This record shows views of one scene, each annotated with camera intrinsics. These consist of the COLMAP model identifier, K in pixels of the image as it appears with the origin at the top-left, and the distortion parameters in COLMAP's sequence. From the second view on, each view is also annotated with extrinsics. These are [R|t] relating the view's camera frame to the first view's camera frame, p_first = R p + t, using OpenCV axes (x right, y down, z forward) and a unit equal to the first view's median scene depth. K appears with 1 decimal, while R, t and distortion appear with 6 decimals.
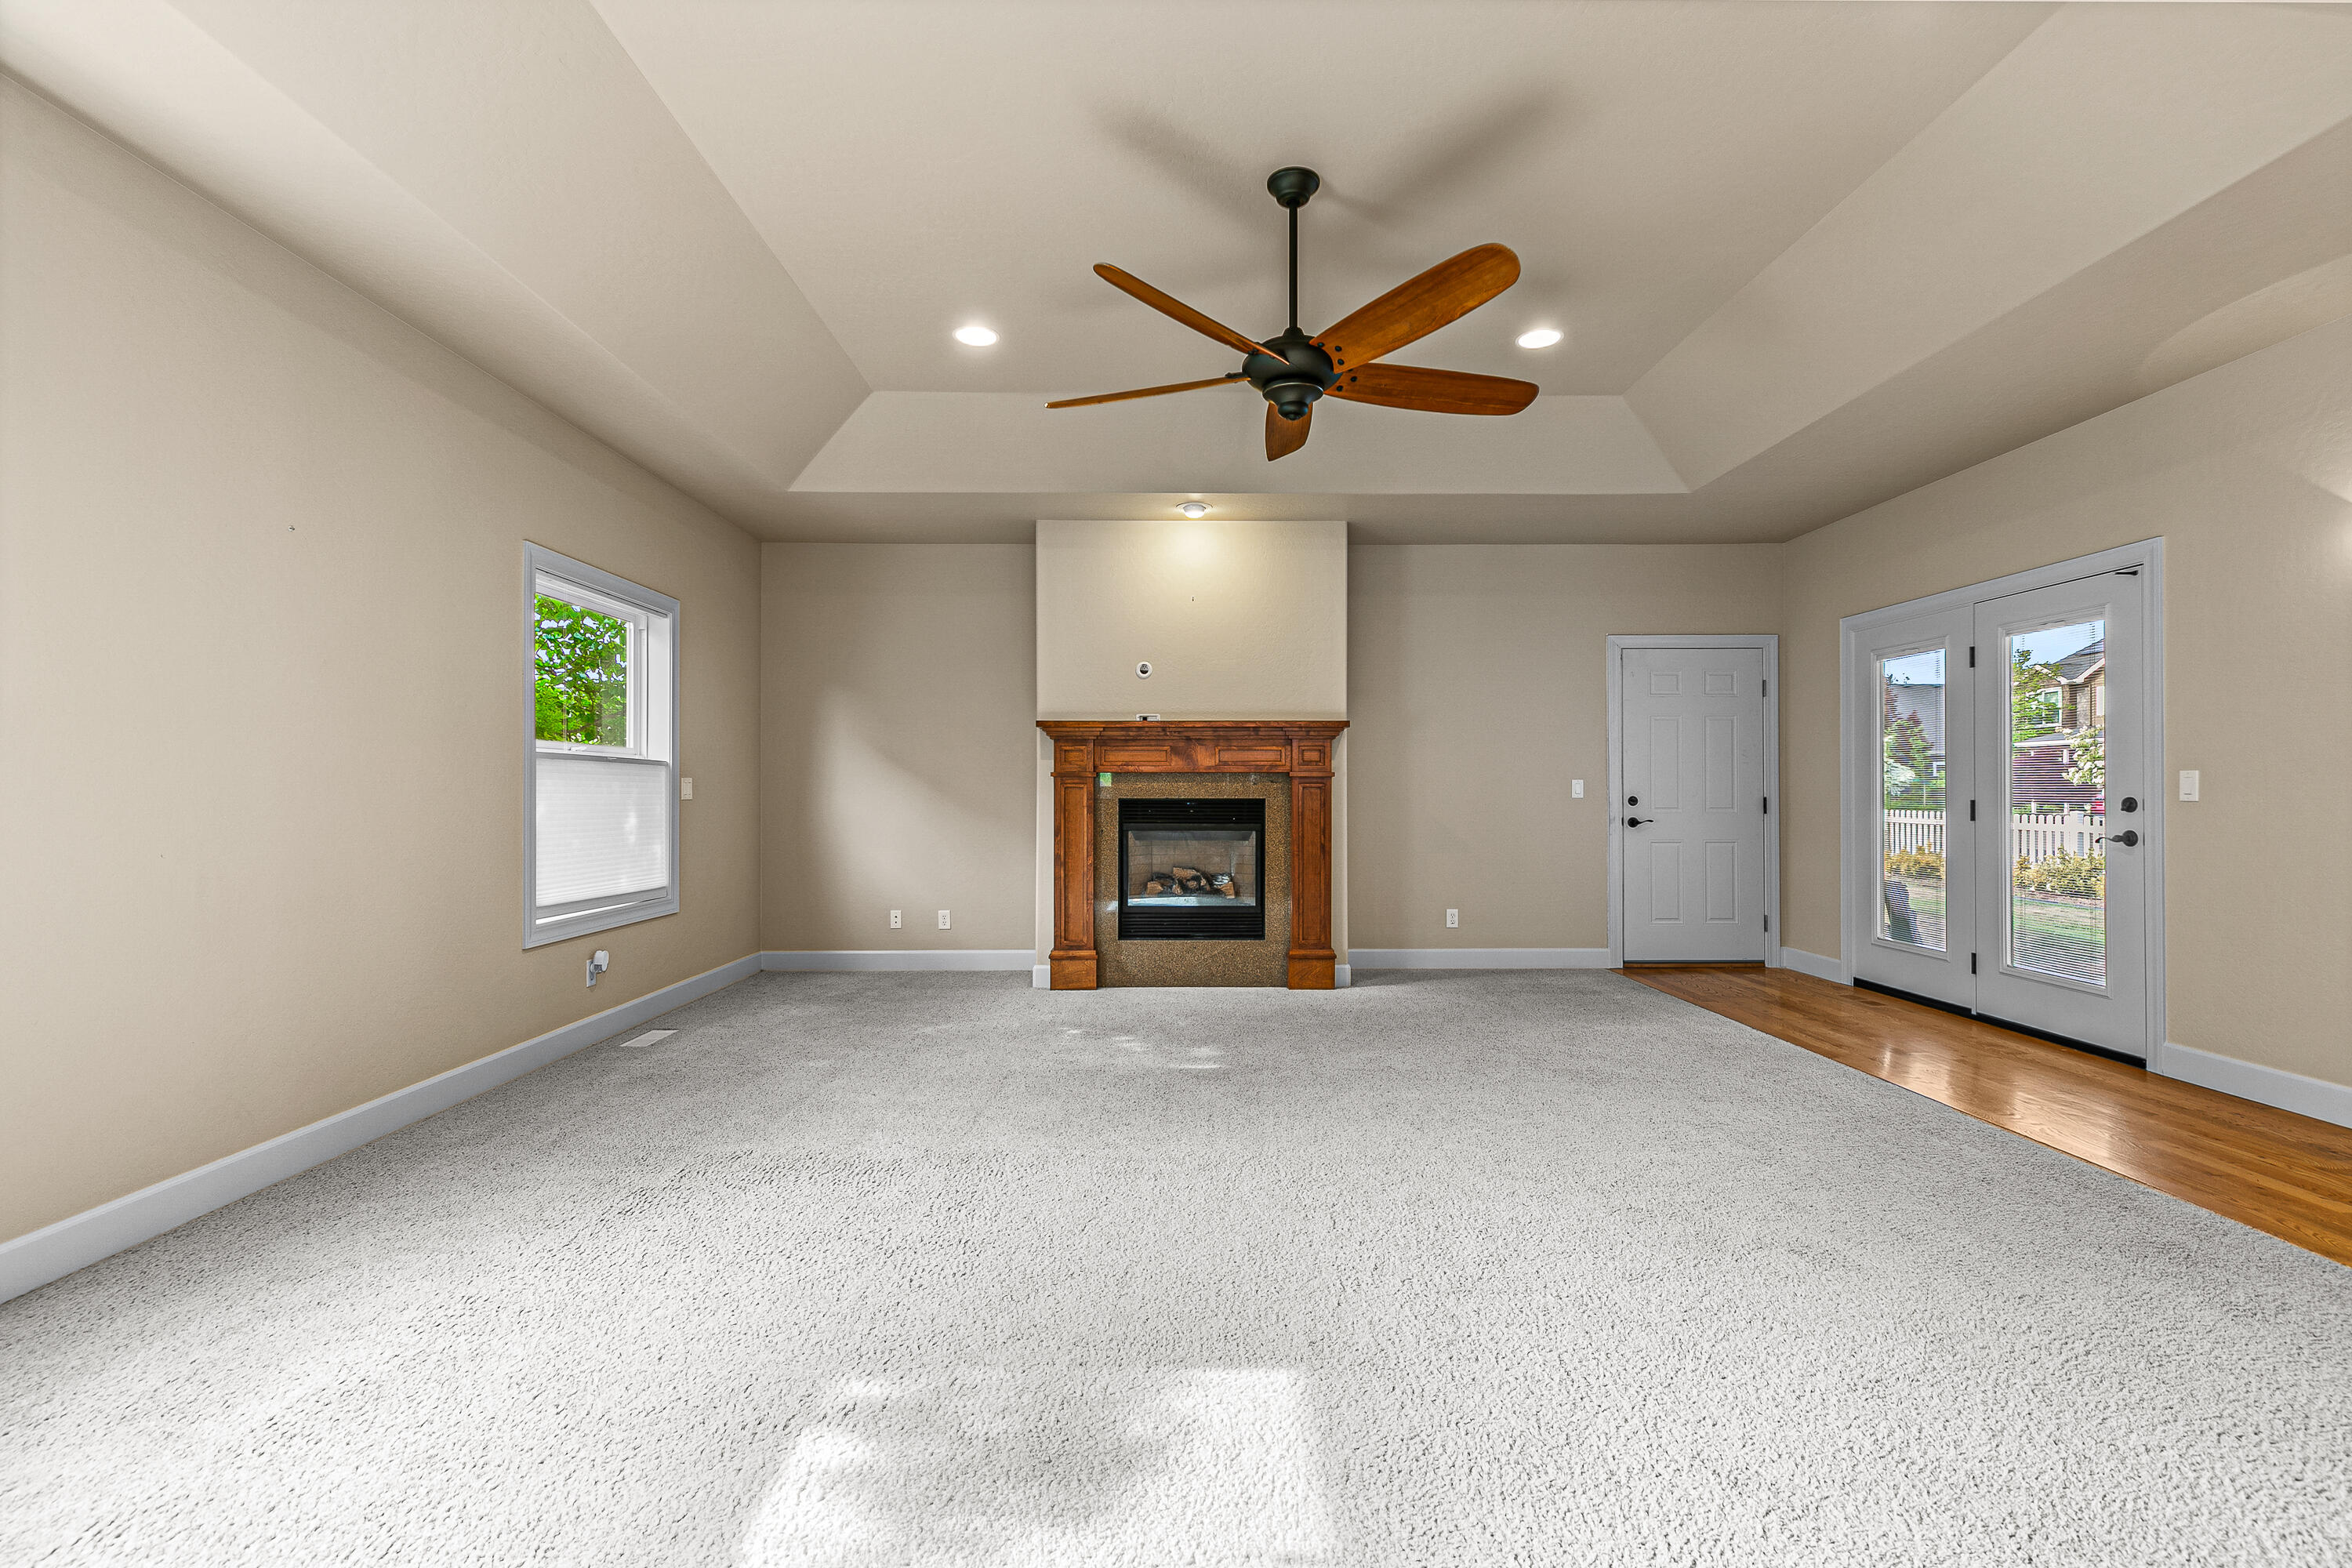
lens RADIAL K [[1060.6, 0, 1183.8], [0, 1060.6, 791.8], [0, 0, 1]] dist [0.009618, -0.000189]
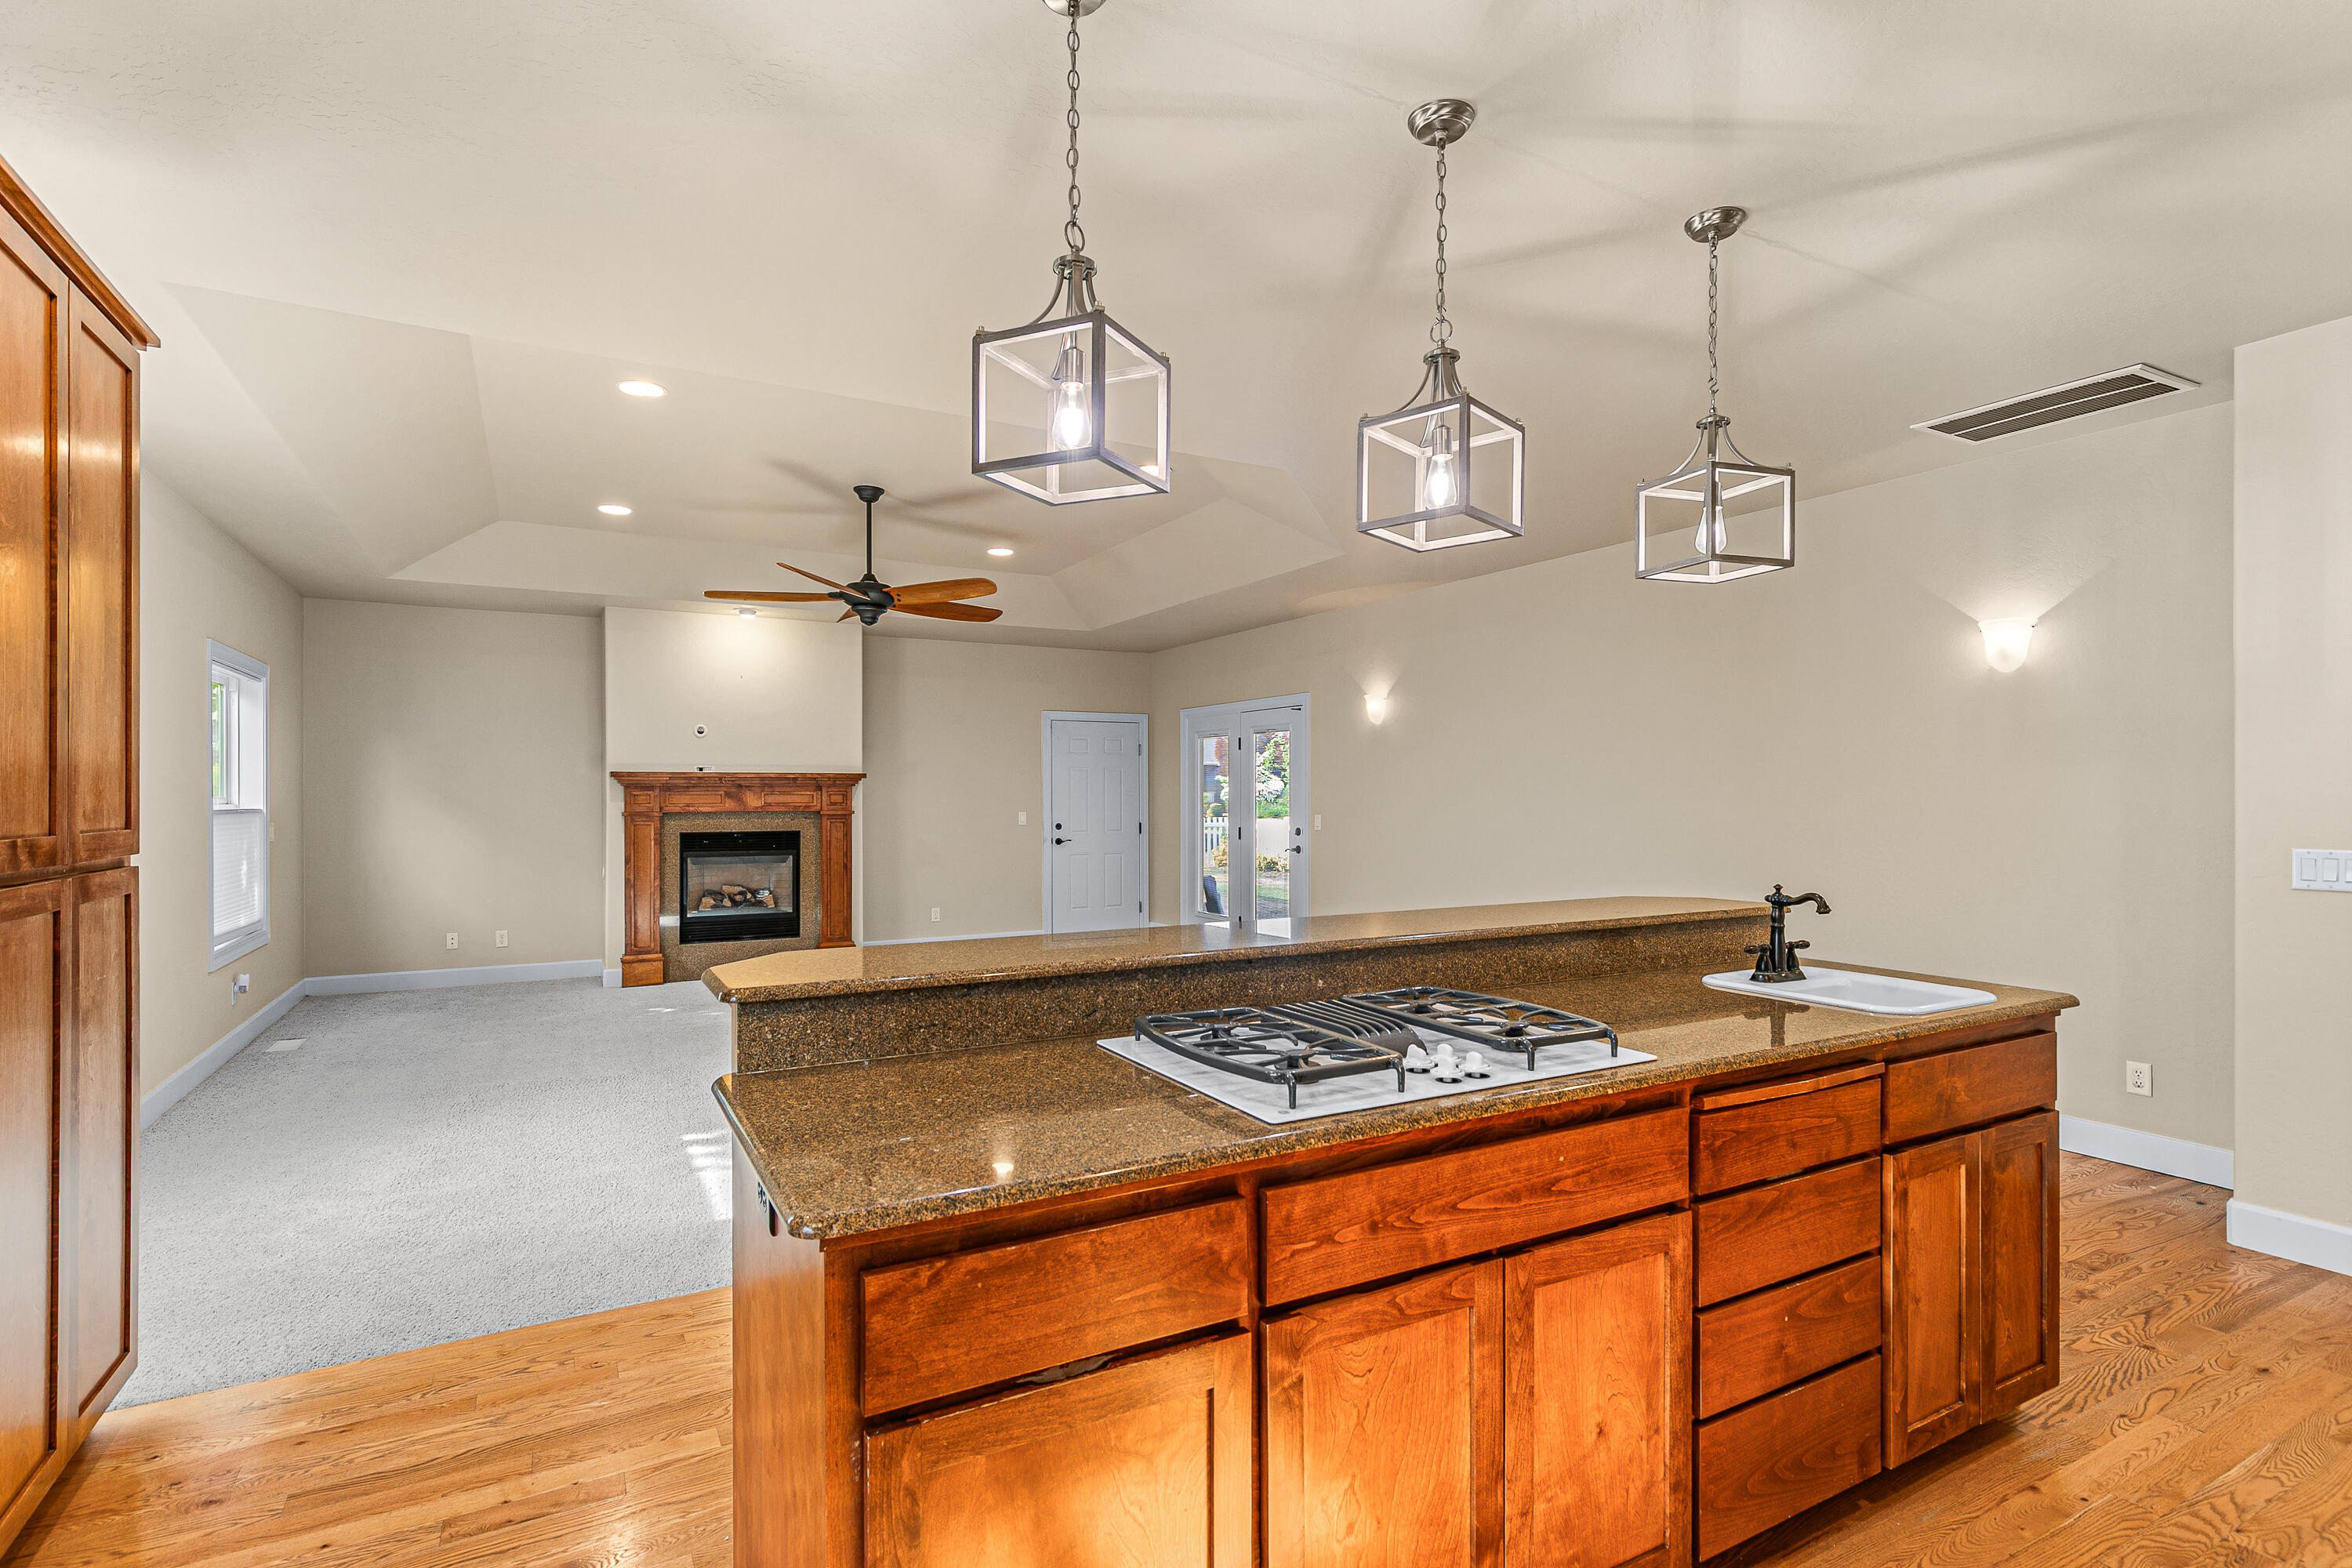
lens RADIAL K [[1124.8, 0, 1177.1], [0, 1124.8, 793.6], [0, 0, 1]] dist [-0.000204, 0.000013]
pose [[0.880860, -0.000830, 0.473377, -0.174974], [0.001069, 0.999999, -0.000237, -0.039442], [-0.473376, 0.000715, 0.880860, -0.465653]]
